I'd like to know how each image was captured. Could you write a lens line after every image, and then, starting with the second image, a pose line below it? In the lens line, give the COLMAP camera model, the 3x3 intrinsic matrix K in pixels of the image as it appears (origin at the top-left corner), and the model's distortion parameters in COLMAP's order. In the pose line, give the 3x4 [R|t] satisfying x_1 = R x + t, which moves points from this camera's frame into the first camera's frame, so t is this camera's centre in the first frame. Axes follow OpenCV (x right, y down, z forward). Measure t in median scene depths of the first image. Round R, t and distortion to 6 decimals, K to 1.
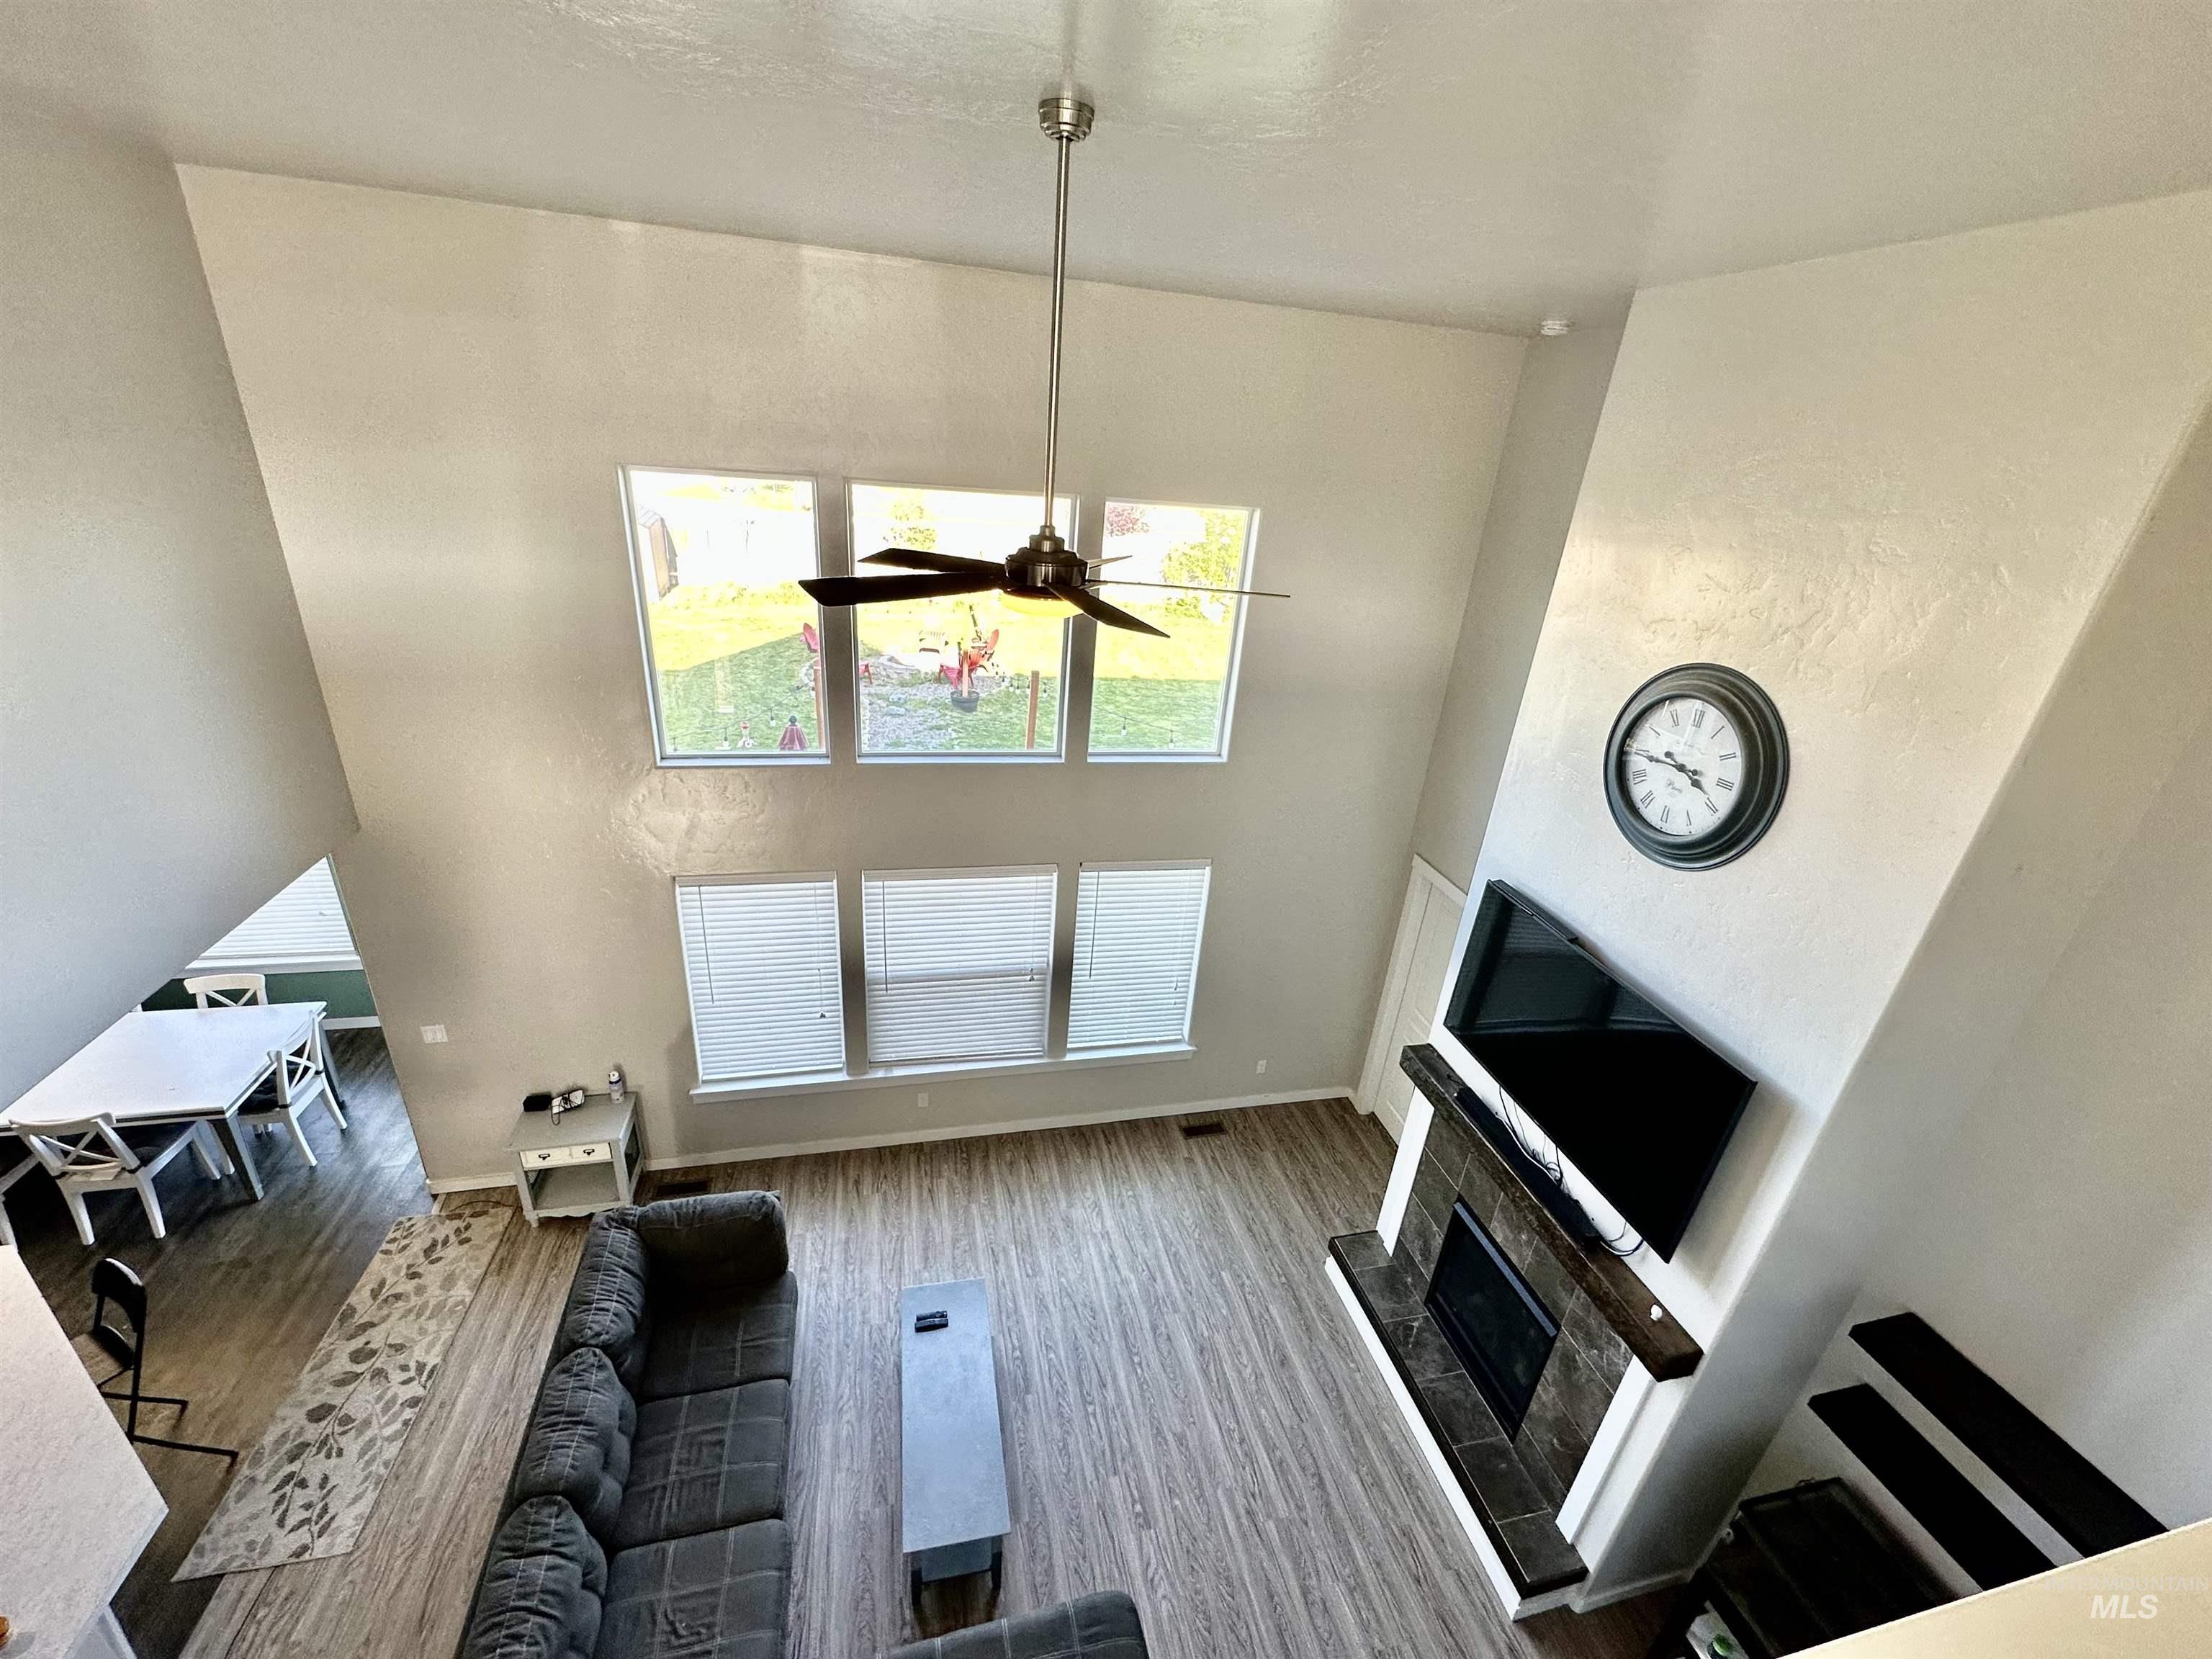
lens RADIAL K [[882.3, 0, 1106.0], [0, 882.3, 829.5], [0, 0, 1]] dist [-0.003789, 0.000961]
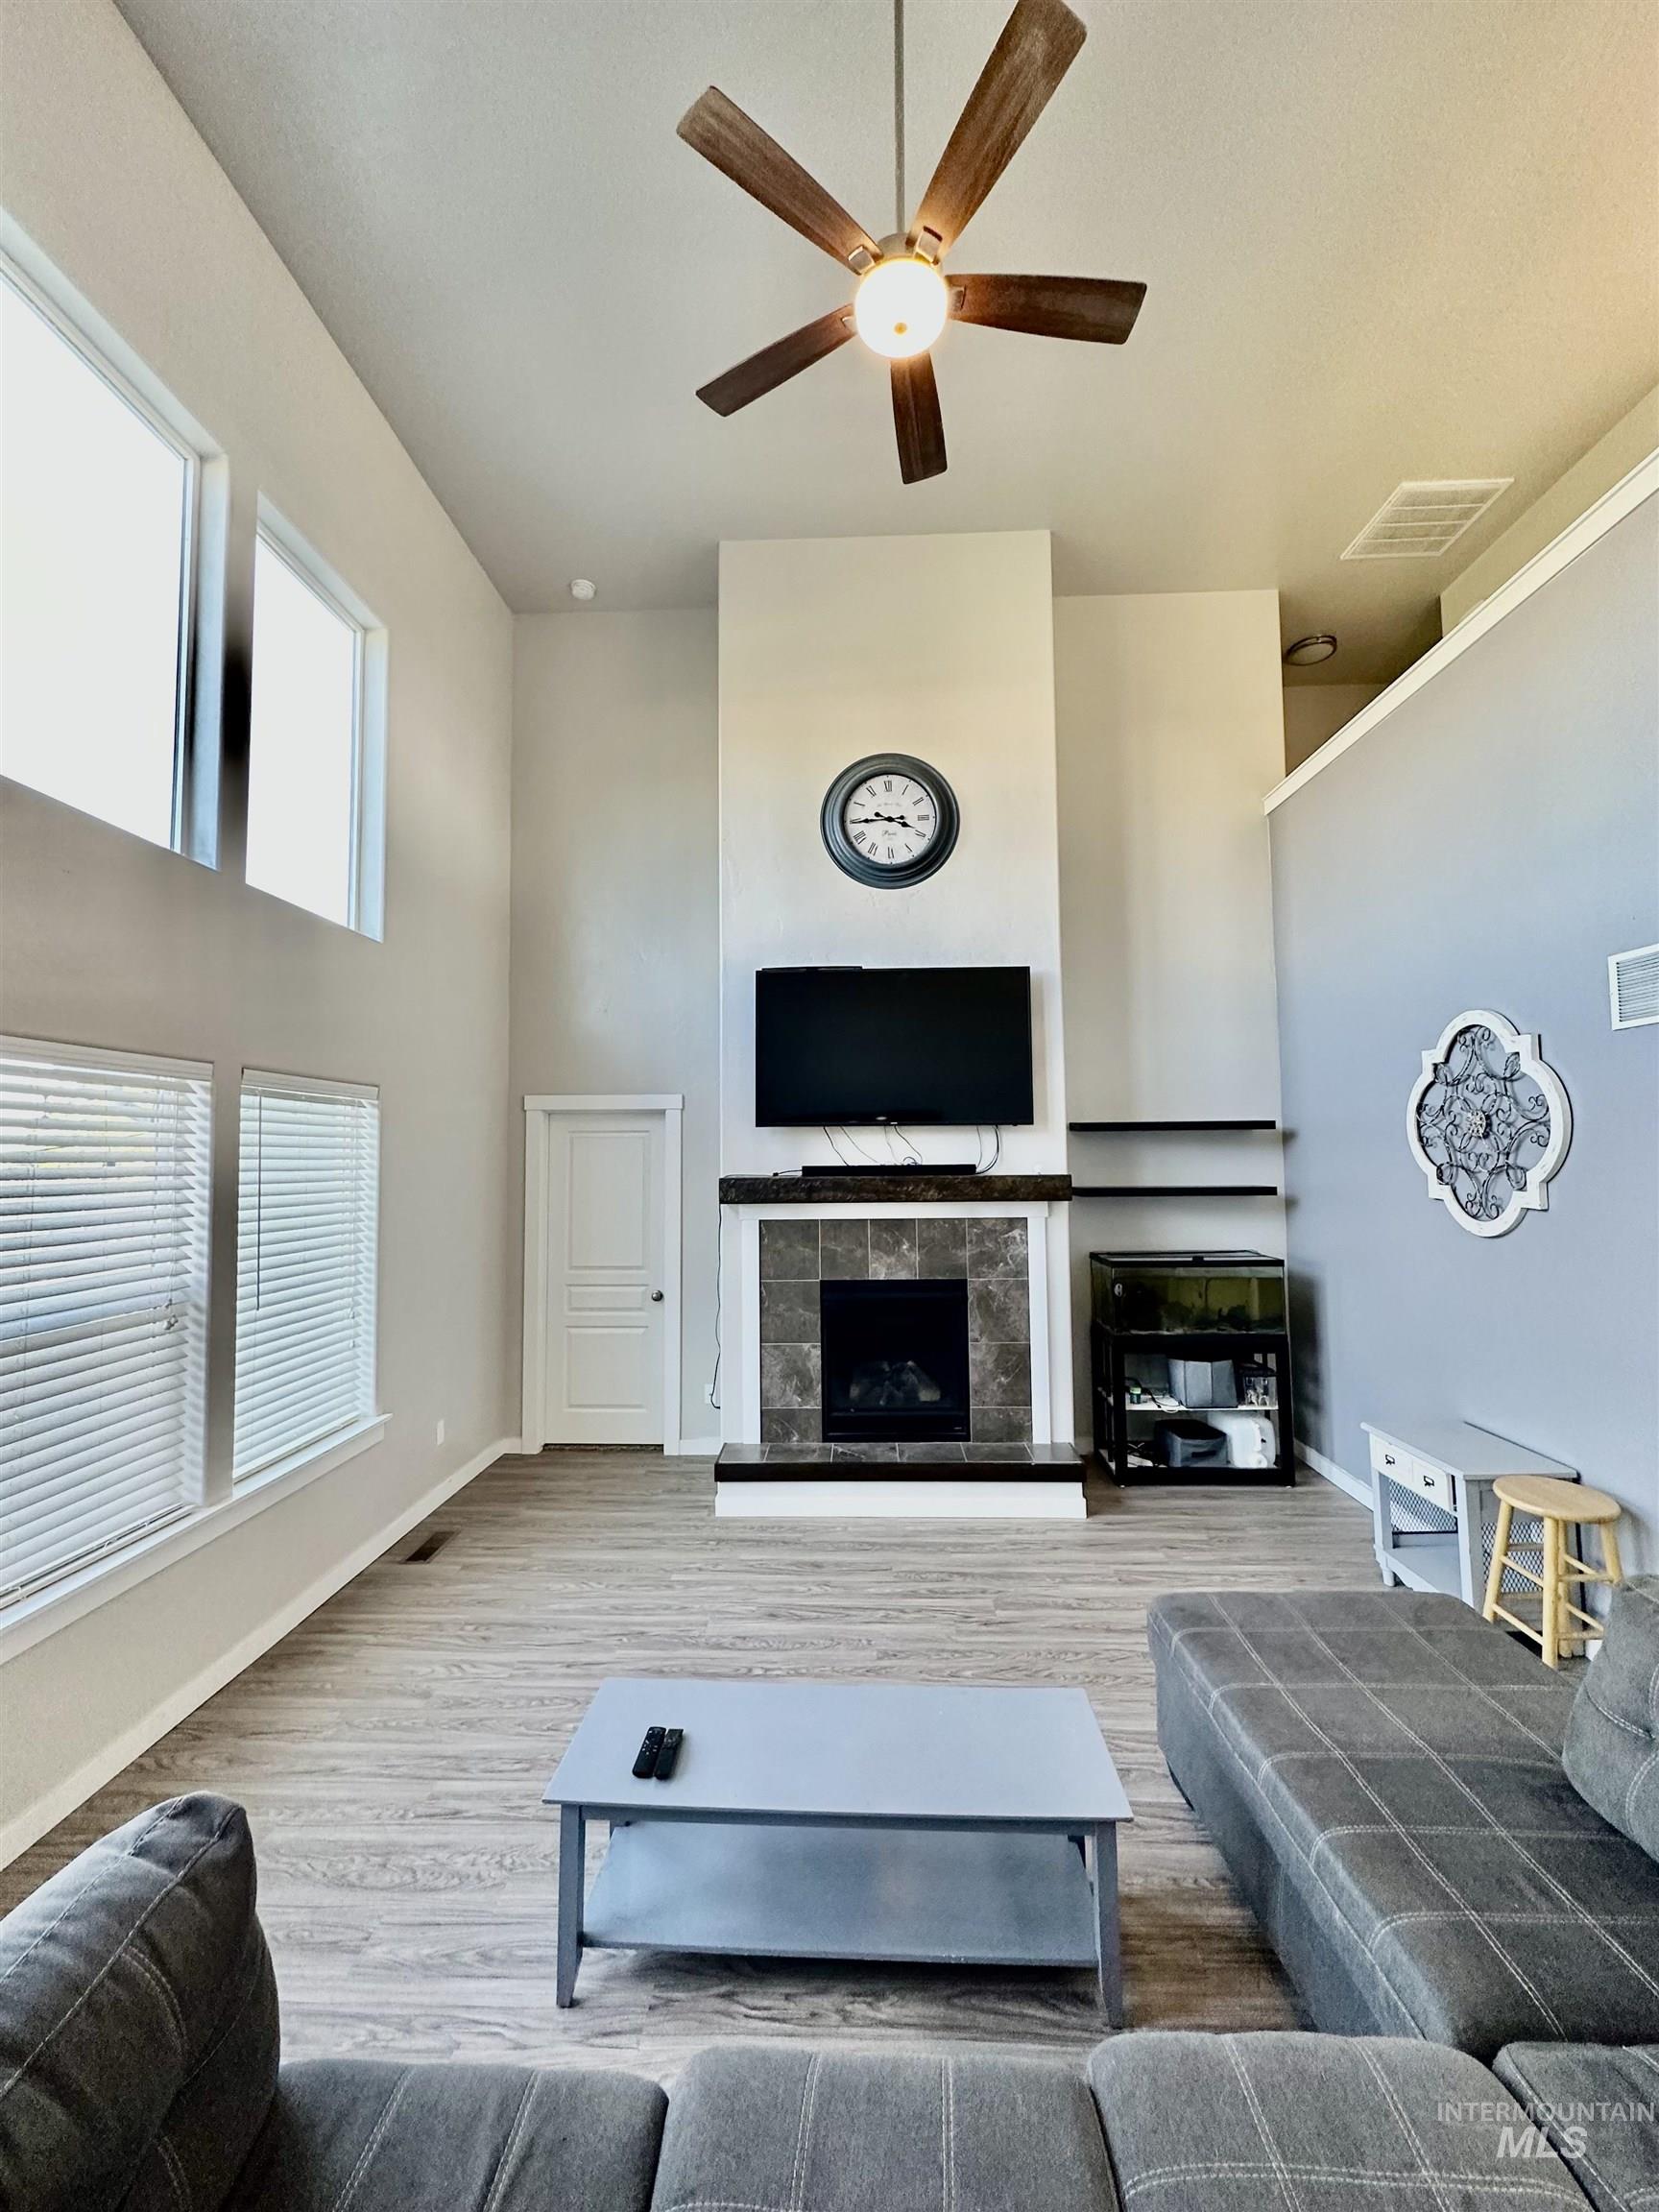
lens RADIAL K [[882.3, 0, 829.5], [0, 882.3, 1106.0], [0, 0, 1]] dist [-0.003789, 0.000961]
pose [[0.261606, -0.022210, 0.964919, -0.609932], [0.414006, 0.905674, -0.091398, 0.343757], [-0.871872, 0.423392, 0.246125, 0.690278]]
